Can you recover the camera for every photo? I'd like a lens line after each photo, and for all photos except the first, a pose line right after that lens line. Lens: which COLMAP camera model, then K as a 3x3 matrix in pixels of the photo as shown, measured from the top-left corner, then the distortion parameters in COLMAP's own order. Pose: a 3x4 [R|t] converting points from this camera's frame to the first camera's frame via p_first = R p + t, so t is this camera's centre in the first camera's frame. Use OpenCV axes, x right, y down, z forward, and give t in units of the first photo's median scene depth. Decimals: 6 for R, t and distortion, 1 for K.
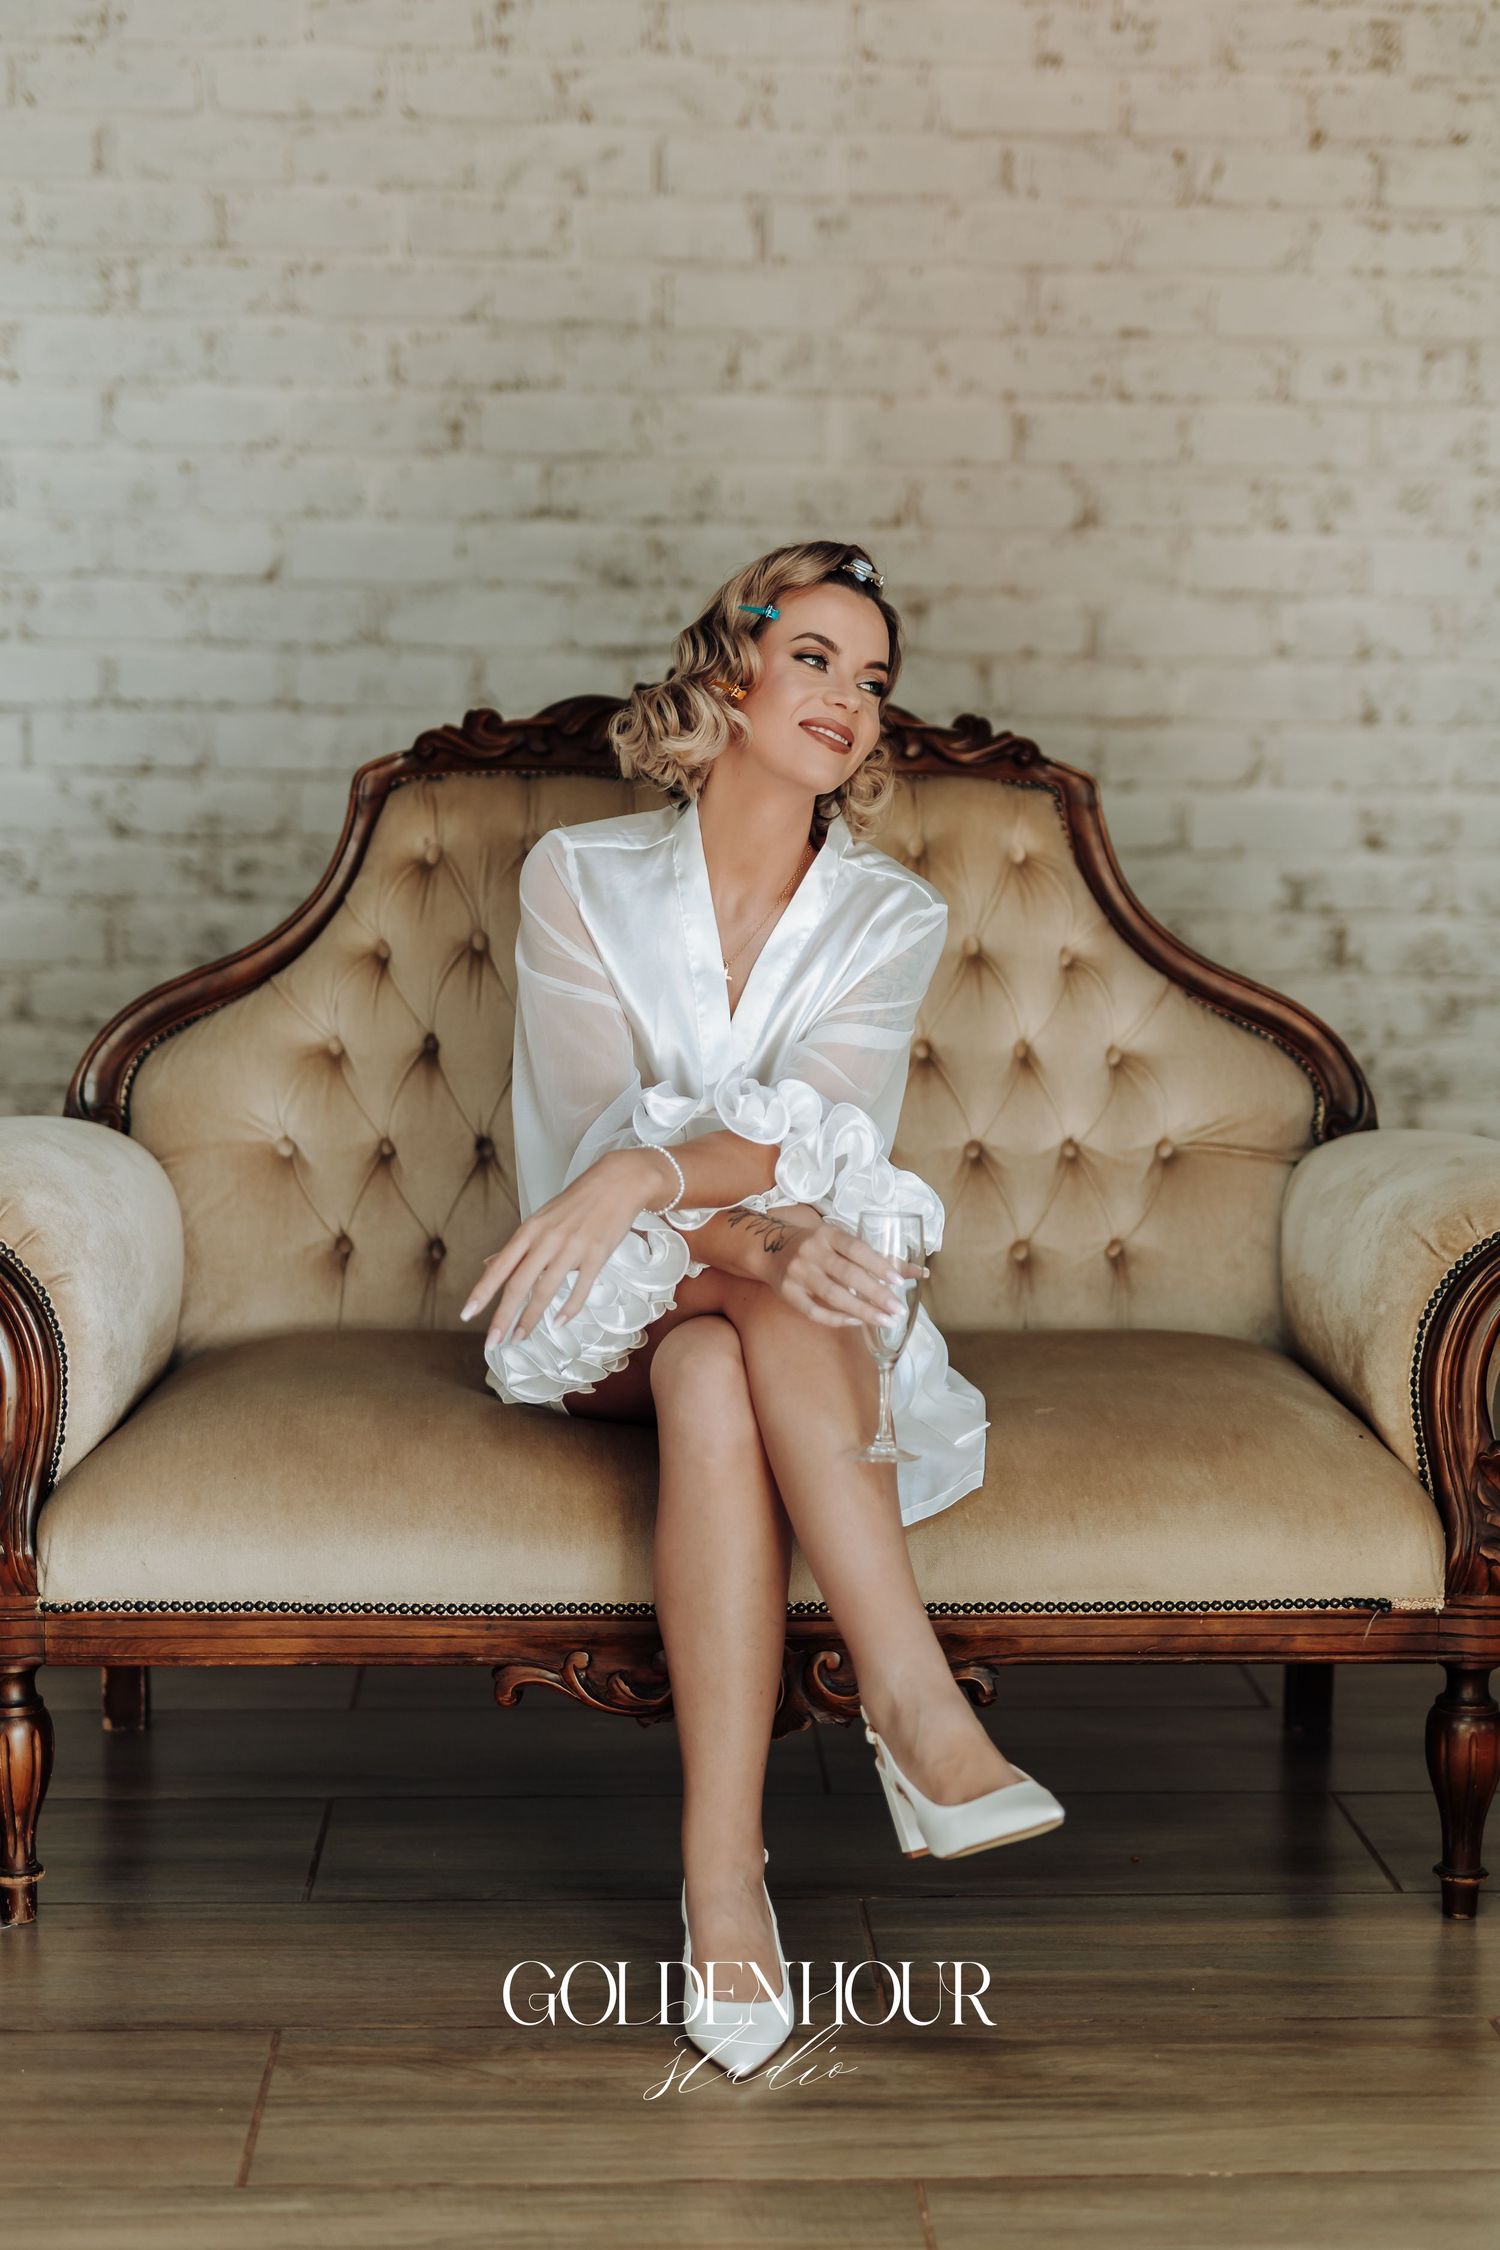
lens RADIAL K [[3449.0, 0, 768.9], [0, 3449.0, 1195.1], [0, 0, 1]] dist [0.003164, 0.014327]
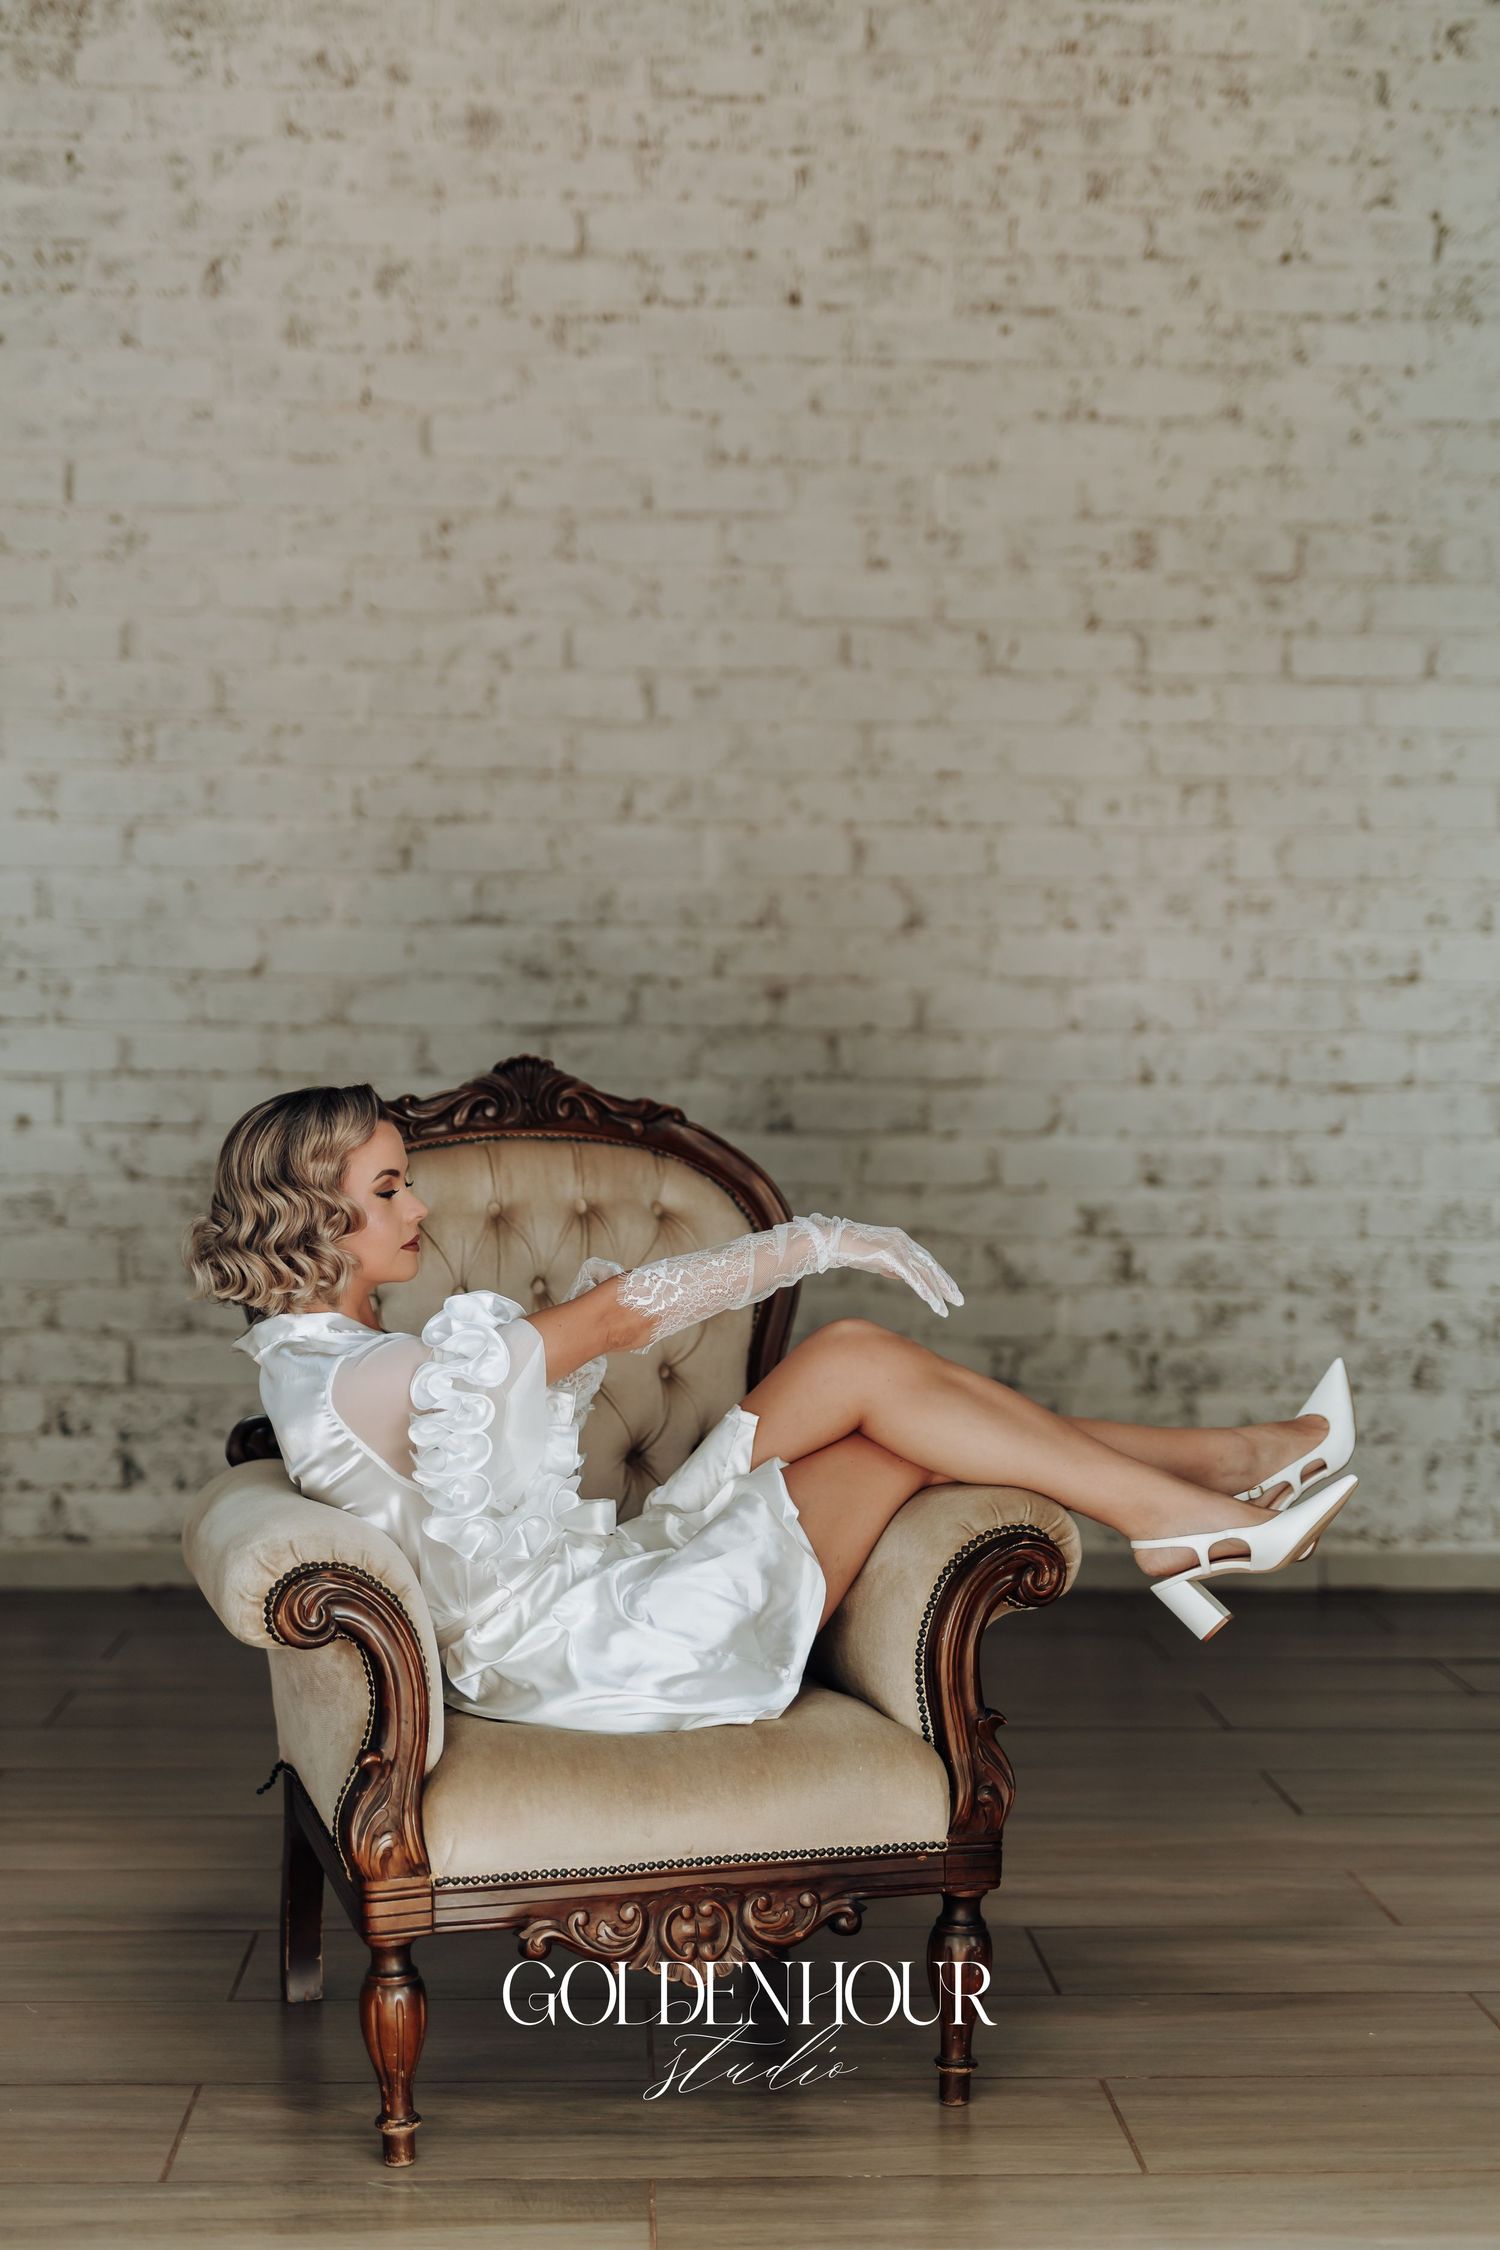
lens RADIAL K [[3237.9, 0, 733.1], [0, 3237.9, 1103.9], [0, 0, 1]] dist [-0.003866, 0.019191]
pose [[0.999894, -0.004951, -0.013664, 0.043484], [0.003348, 0.993369, -0.114924, 0.002985], [0.014143, 0.114866, 0.993280, -0.153423]]
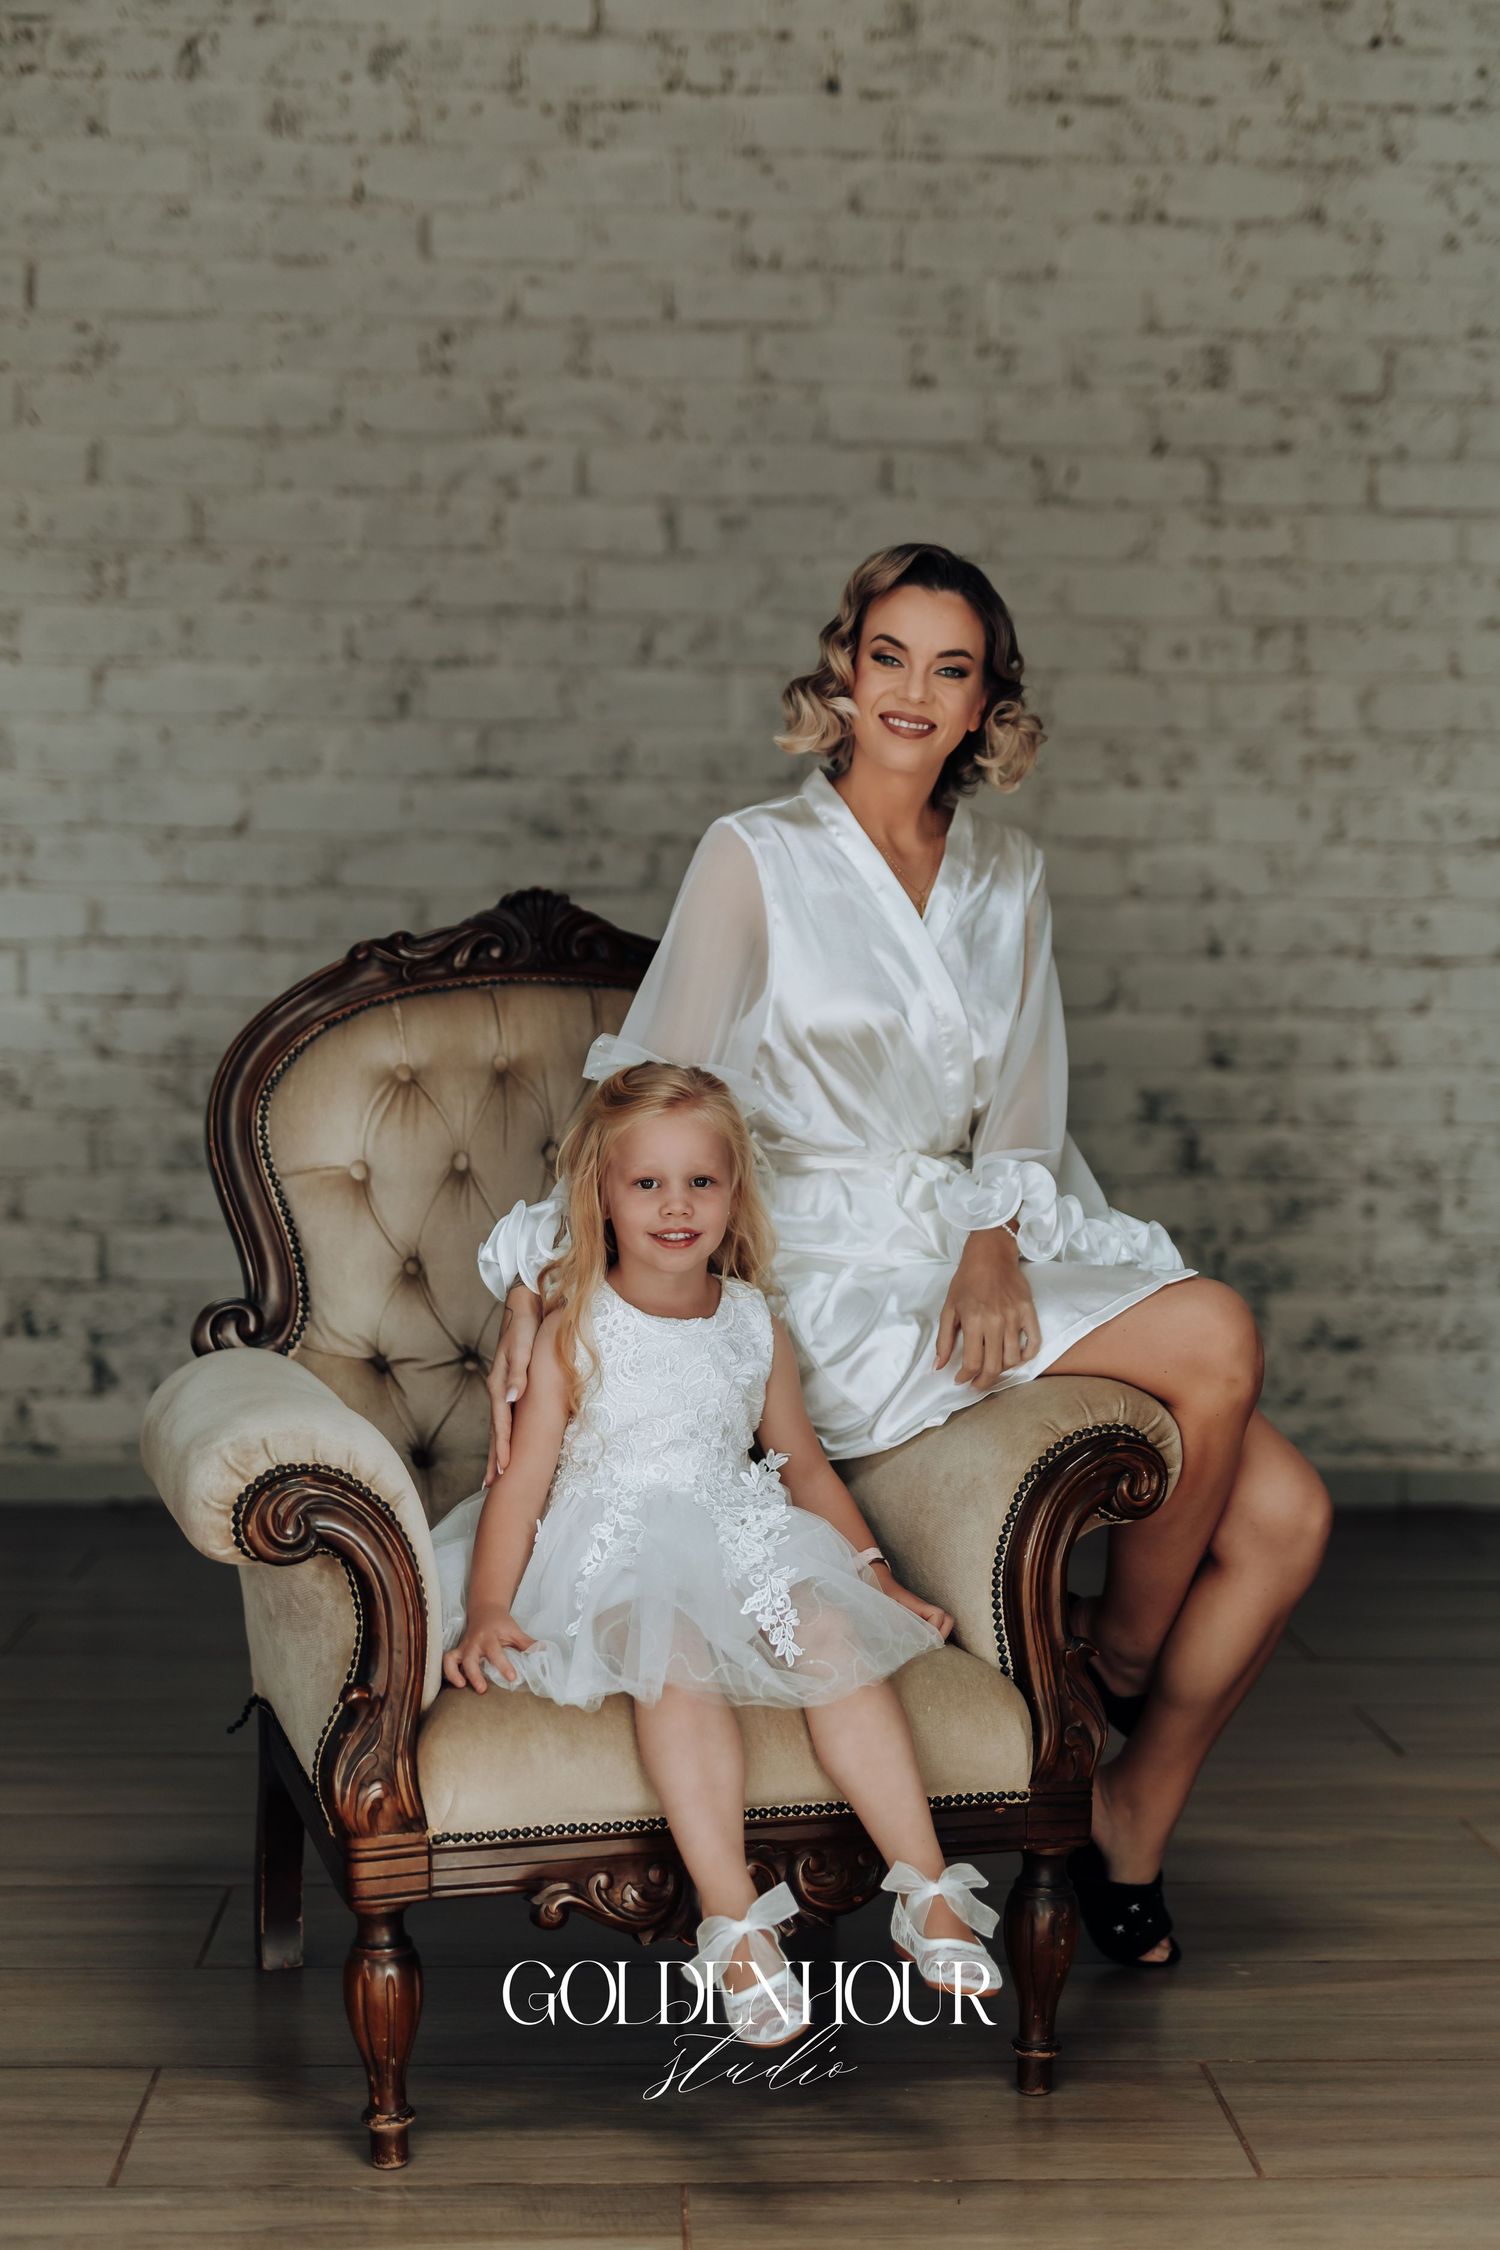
lens RADIAL K [[3295.7, 0, 750.7], [0, 3295.7, 1135.1], [0, 0, 1]] dist [-0.002218, 0.015184]
pose [[0.999935, -0.001577, -0.011319, 0.036000], [0.000659, 0.996743, -0.080635, 0.008363], [0.011409, 0.080622, 0.996679, -0.069712]]
